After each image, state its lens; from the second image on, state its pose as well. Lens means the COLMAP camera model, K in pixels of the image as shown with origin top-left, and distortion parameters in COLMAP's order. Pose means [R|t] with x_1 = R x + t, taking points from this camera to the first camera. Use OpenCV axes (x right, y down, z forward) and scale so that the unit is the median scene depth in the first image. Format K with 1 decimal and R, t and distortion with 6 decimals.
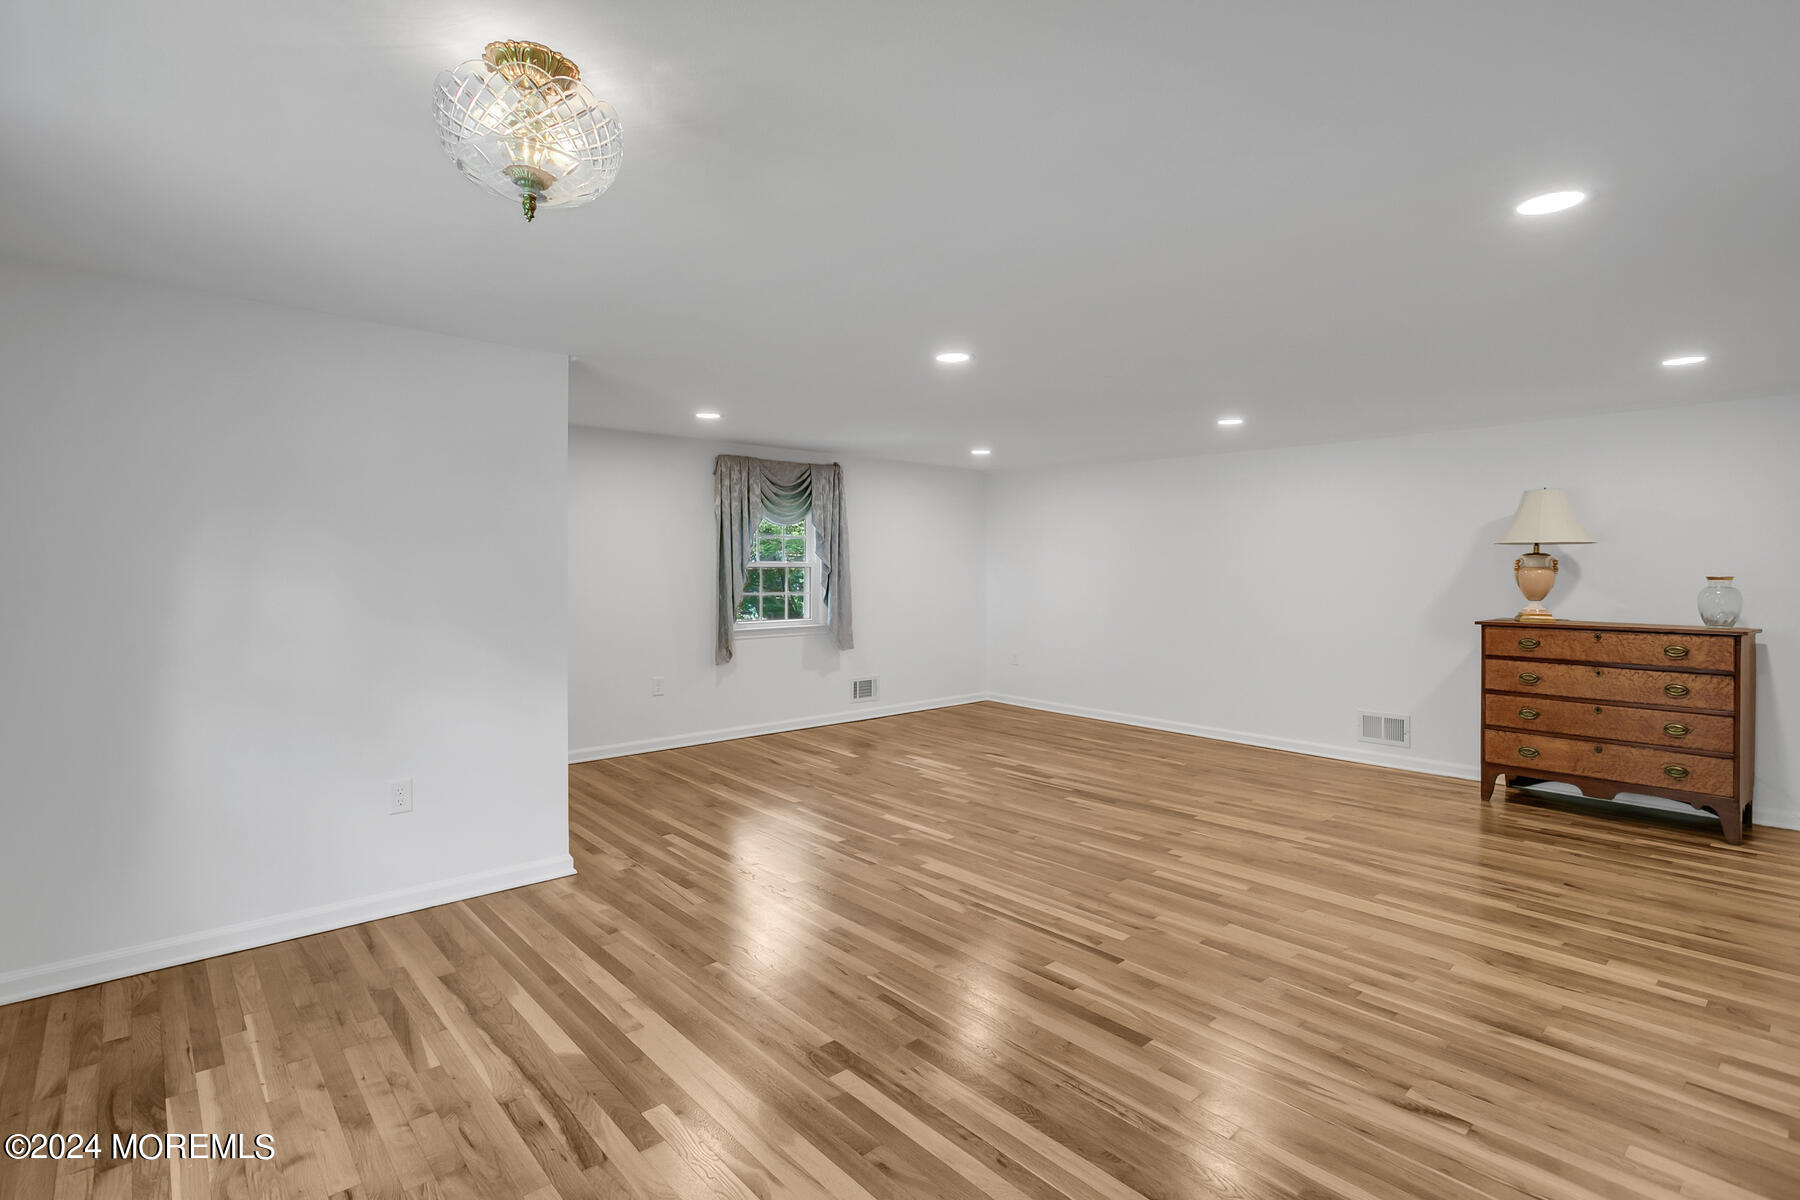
lens RADIAL K [[867.2, 0, 896.6], [0, 867.2, 573.9], [0, 0, 1]] dist [-0.002901, 0.000296]
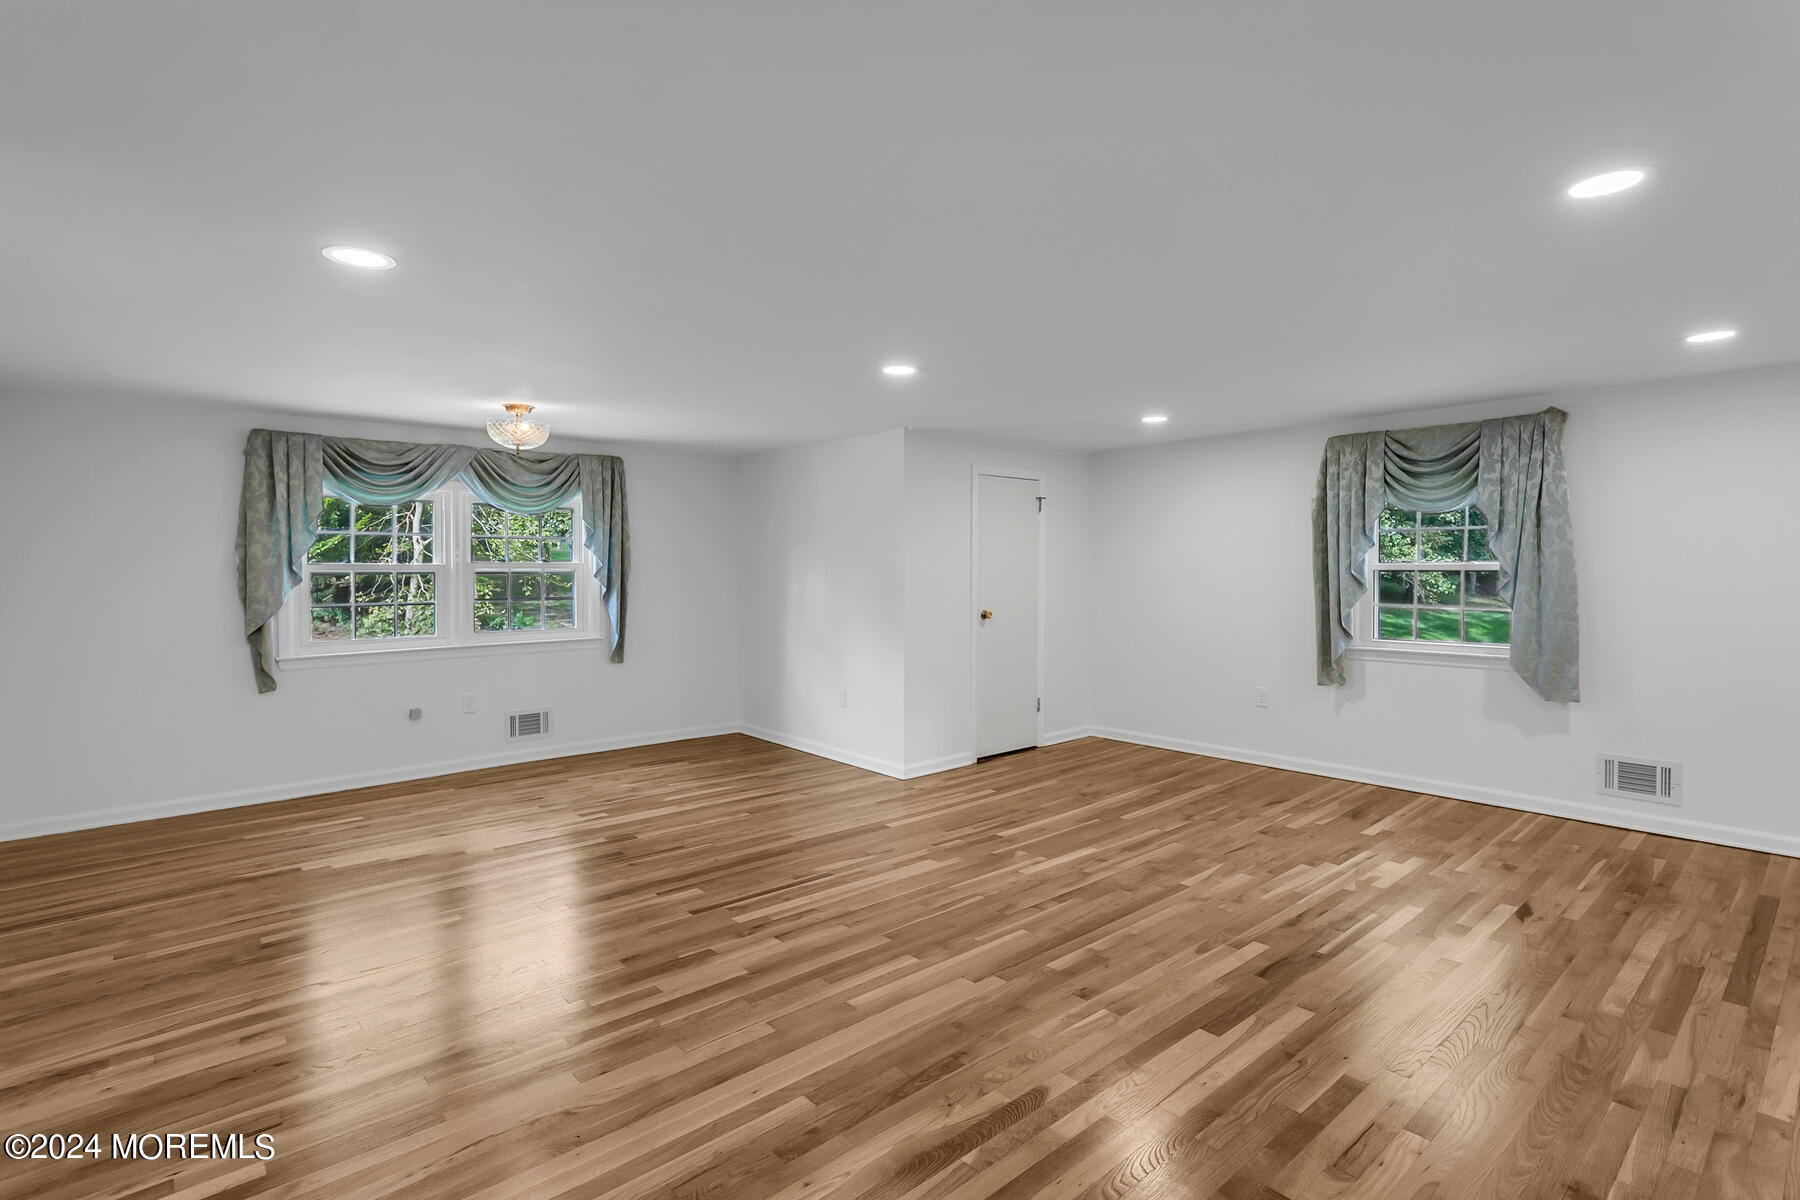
lens RADIAL K [[867.2, 0, 896.6], [0, 867.2, 573.9], [0, 0, 1]] dist [-0.002901, 0.000296]
pose [[-0.012963, 0.004145, -0.999907, 0.995026], [-0.003559, 0.999985, 0.004191, -0.010102], [0.999910, 0.003613, -0.012949, 0.904853]]
